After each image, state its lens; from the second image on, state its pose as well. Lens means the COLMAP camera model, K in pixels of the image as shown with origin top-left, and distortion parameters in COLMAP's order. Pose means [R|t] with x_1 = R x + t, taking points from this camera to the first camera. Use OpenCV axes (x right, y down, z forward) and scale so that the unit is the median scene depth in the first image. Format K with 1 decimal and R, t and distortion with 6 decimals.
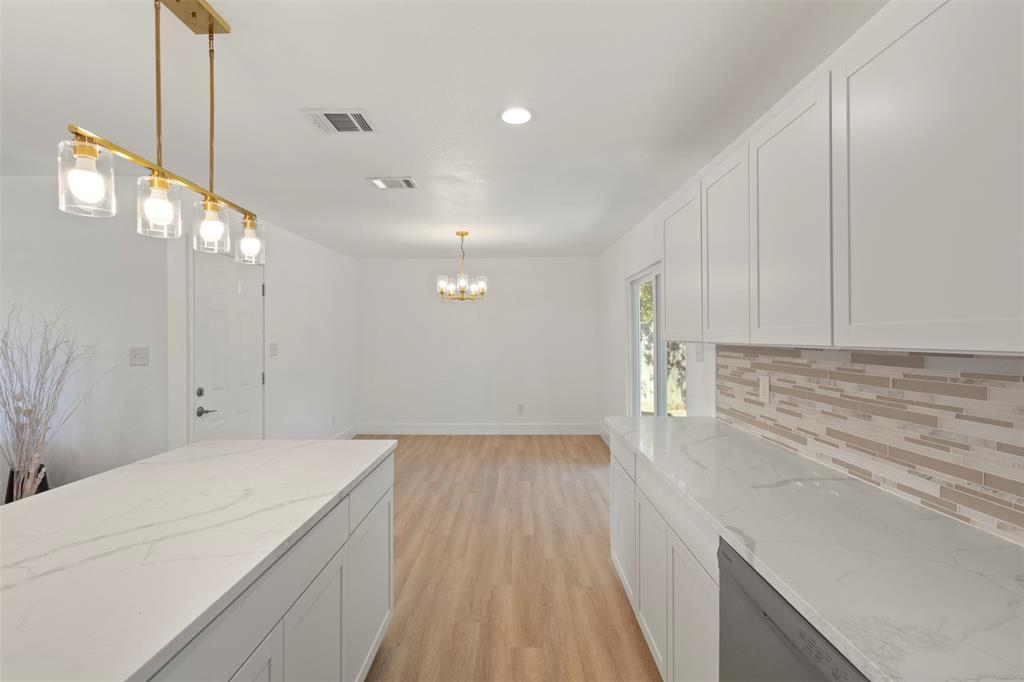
lens RADIAL K [[472.4, 0, 508.8], [0, 472.4, 337.4], [0, 0, 1]] dist [0.001667, 0.000693]
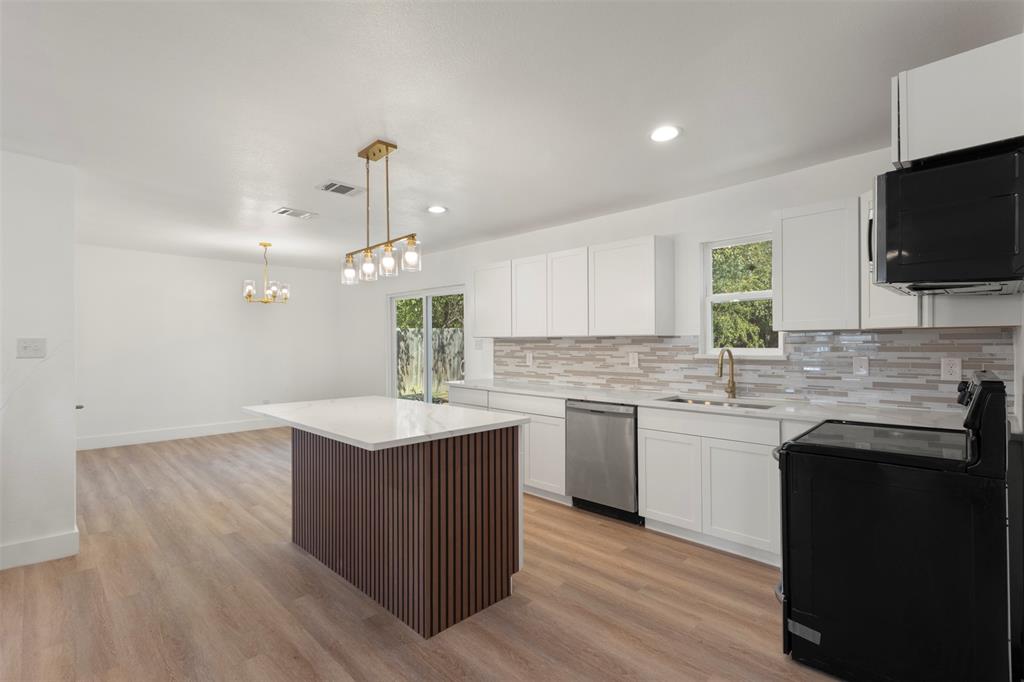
lens RADIAL K [[474.4, 0, 511.7], [0, 474.4, 343.3], [0, 0, 1]] dist [0.000676, 0.000486]
pose [[0.693636, 0.002643, 0.720321, -1.227279], [0.000422, 0.999992, -0.004076, 0.052538], [-0.720326, 0.003132, 0.693629, -0.512103]]
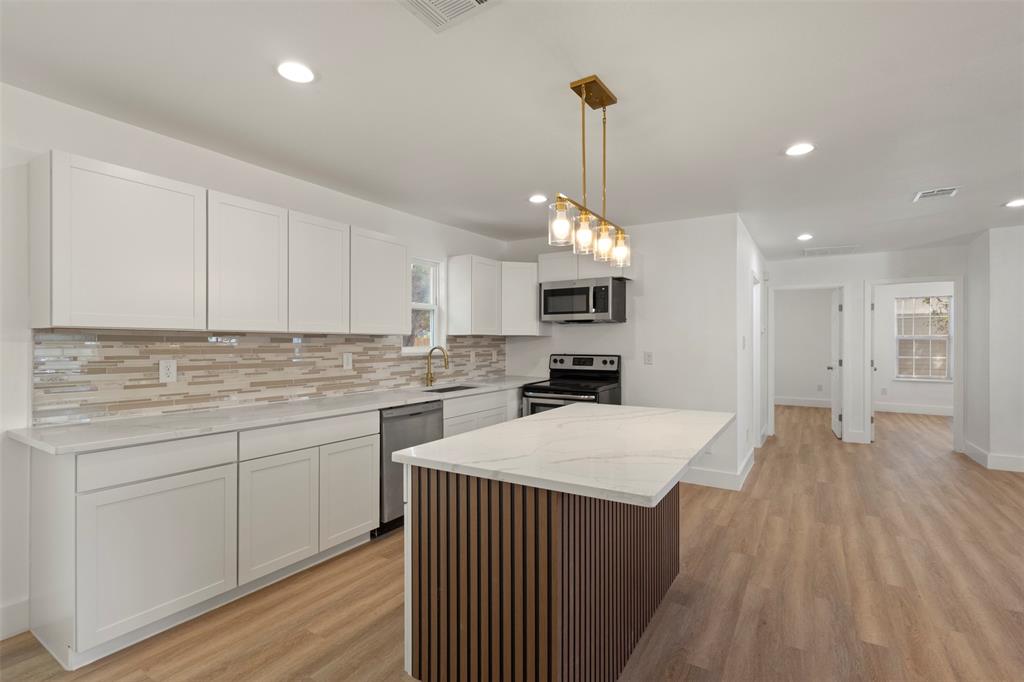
lens RADIAL K [[474.4, 0, 511.7], [0, 474.4, 343.3], [0, 0, 1]] dist [0.000676, 0.000486]
pose [[-0.851361, 0.005970, 0.524546, -0.905816], [0.005707, 0.999981, -0.002118, 0.054394], [-0.524549, 0.001191, -0.851380, 1.756851]]
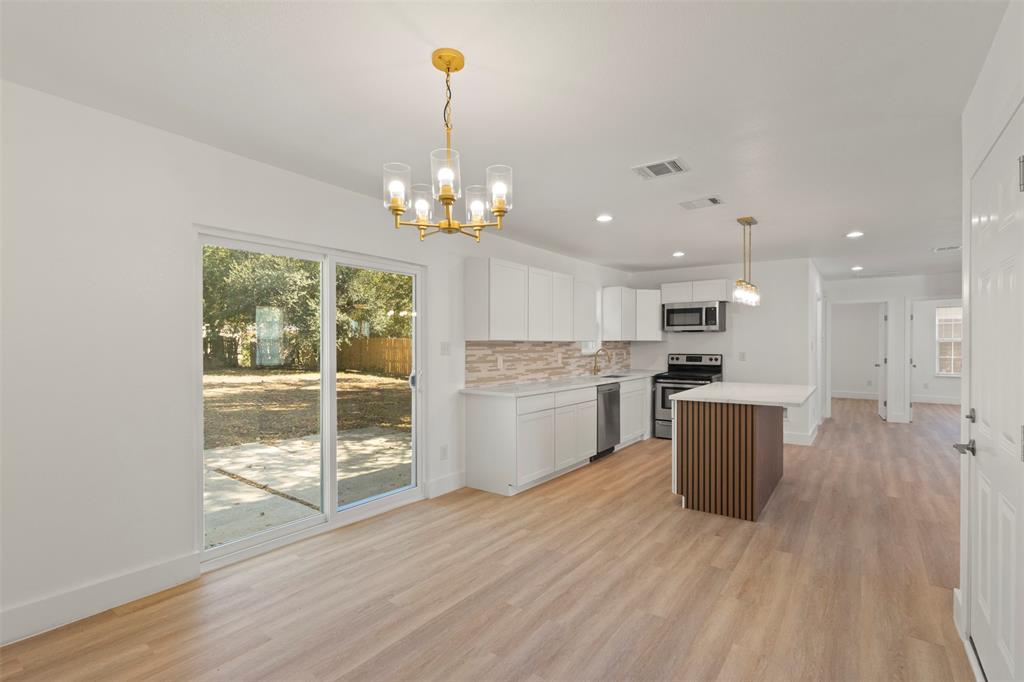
lens RADIAL K [[477.7, 0, 513.8], [0, 477.7, 347.7], [0, 0, 1]] dist [0.004227, 0.000223]
pose [[-0.815154, 0.002837, 0.579237, -0.892914], [0.006839, 0.999965, 0.004727, 0.036158], [-0.579204, 0.007815, -0.815145, 3.122594]]
